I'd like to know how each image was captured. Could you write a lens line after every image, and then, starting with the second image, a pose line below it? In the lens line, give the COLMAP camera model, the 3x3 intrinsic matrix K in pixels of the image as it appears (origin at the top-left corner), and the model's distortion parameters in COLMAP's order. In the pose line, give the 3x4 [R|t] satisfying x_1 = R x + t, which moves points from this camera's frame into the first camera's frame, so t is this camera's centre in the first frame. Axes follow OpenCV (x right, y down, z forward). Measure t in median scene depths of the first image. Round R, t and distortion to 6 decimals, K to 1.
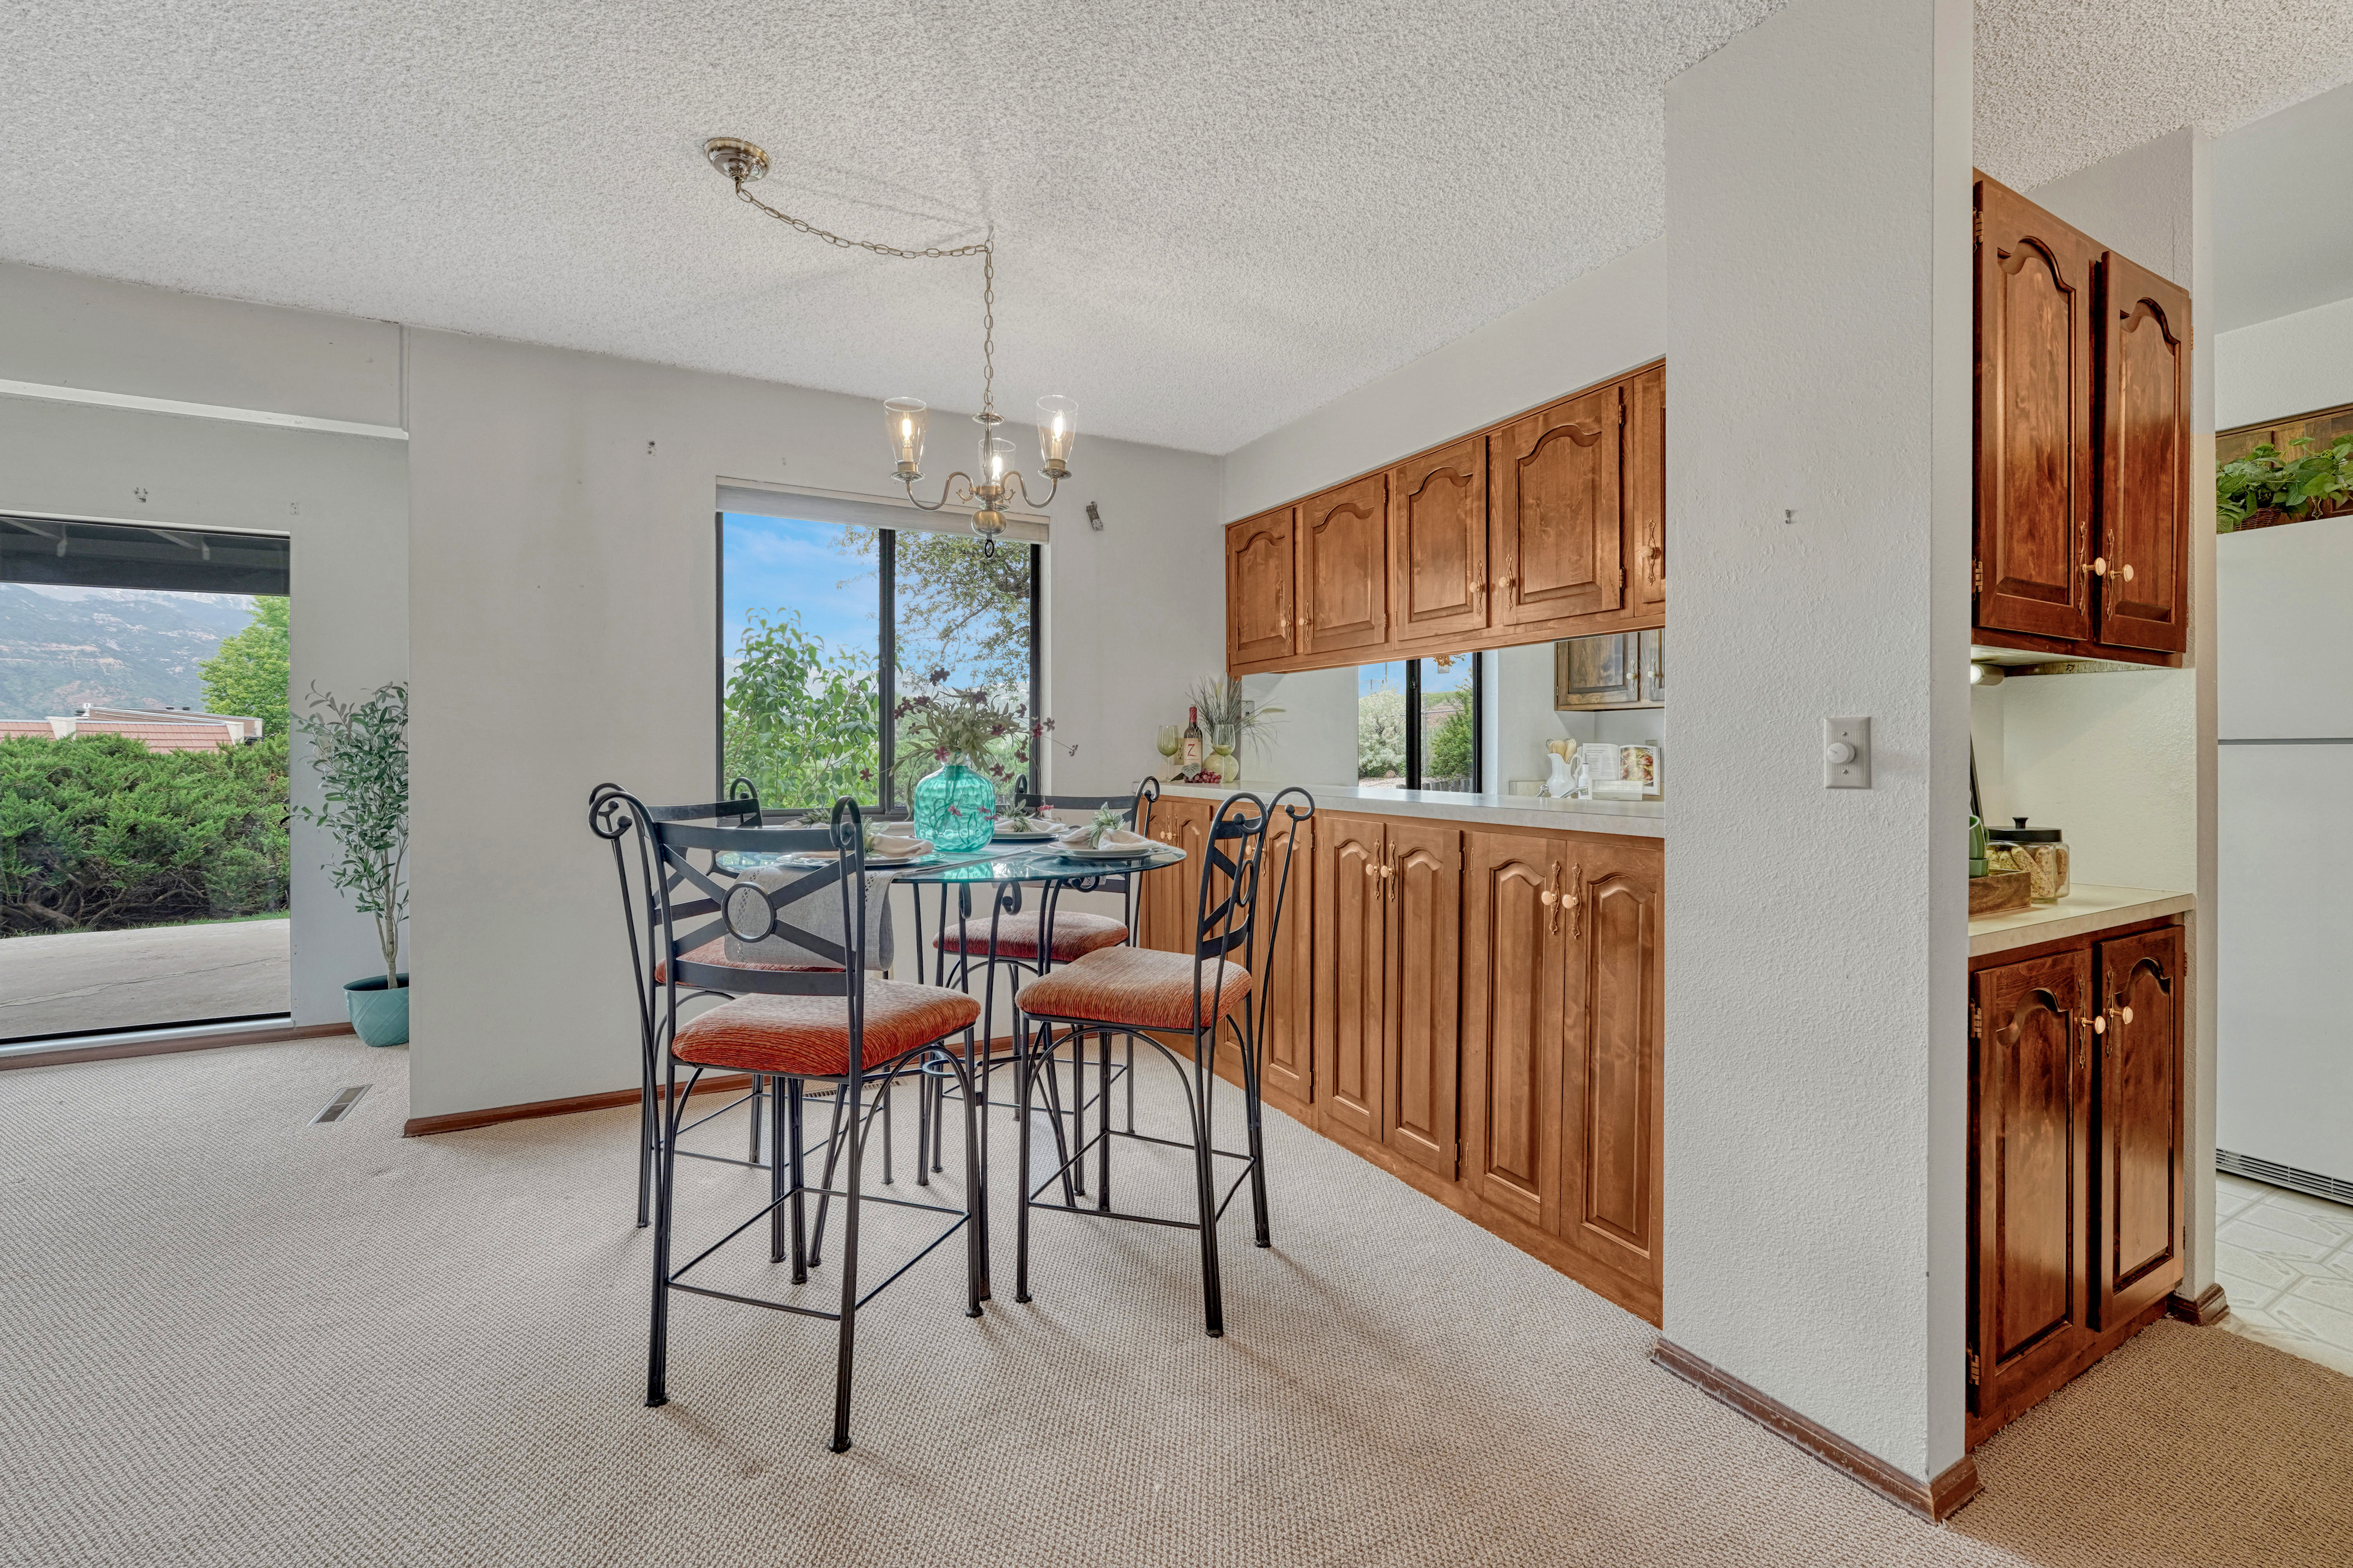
lens RADIAL K [[1003.9, 0, 1179.2], [0, 1003.9, 763.2], [0, 0, 1]] dist [0.000146, 0.000054]
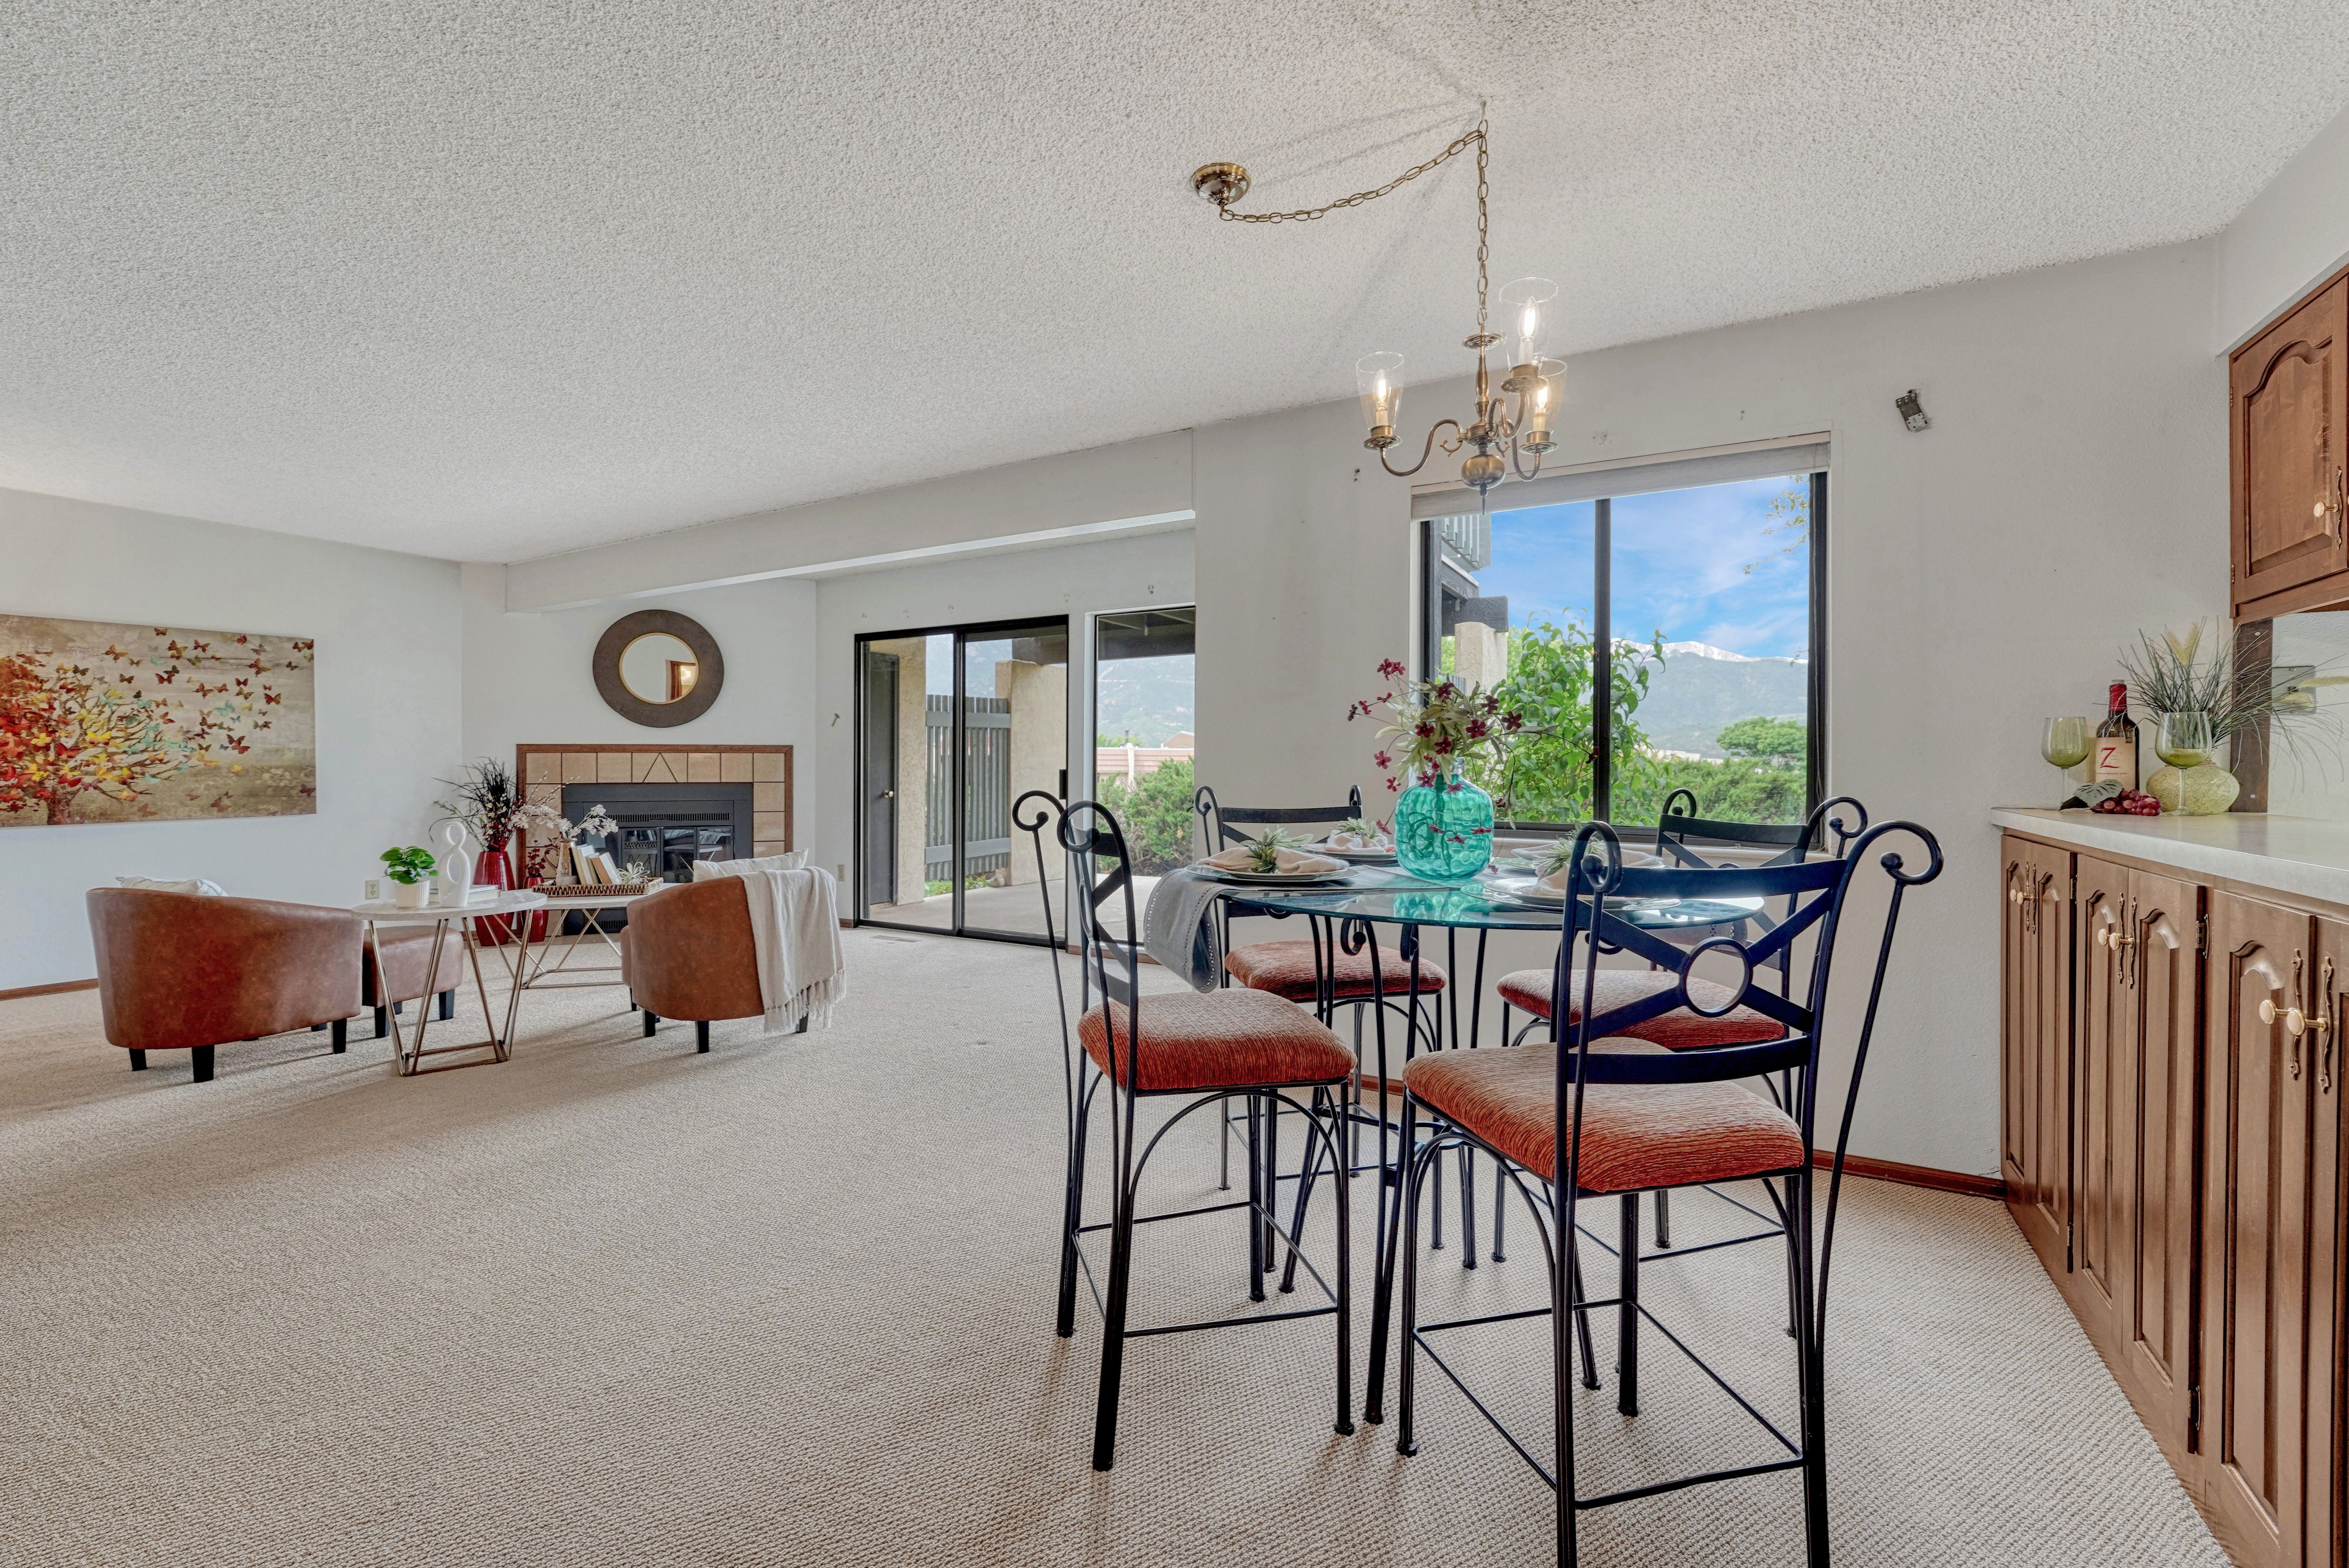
lens RADIAL K [[989.4, 0, 1177.4], [0, 989.4, 775.8], [0, 0, 1]] dist [0.000536, 0.000980]
pose [[0.530248, 0.012306, -0.847754, 0.226361], [-0.012450, 0.999900, 0.006728, 0.000778], [0.847751, 0.006987, 0.530348, 0.238094]]
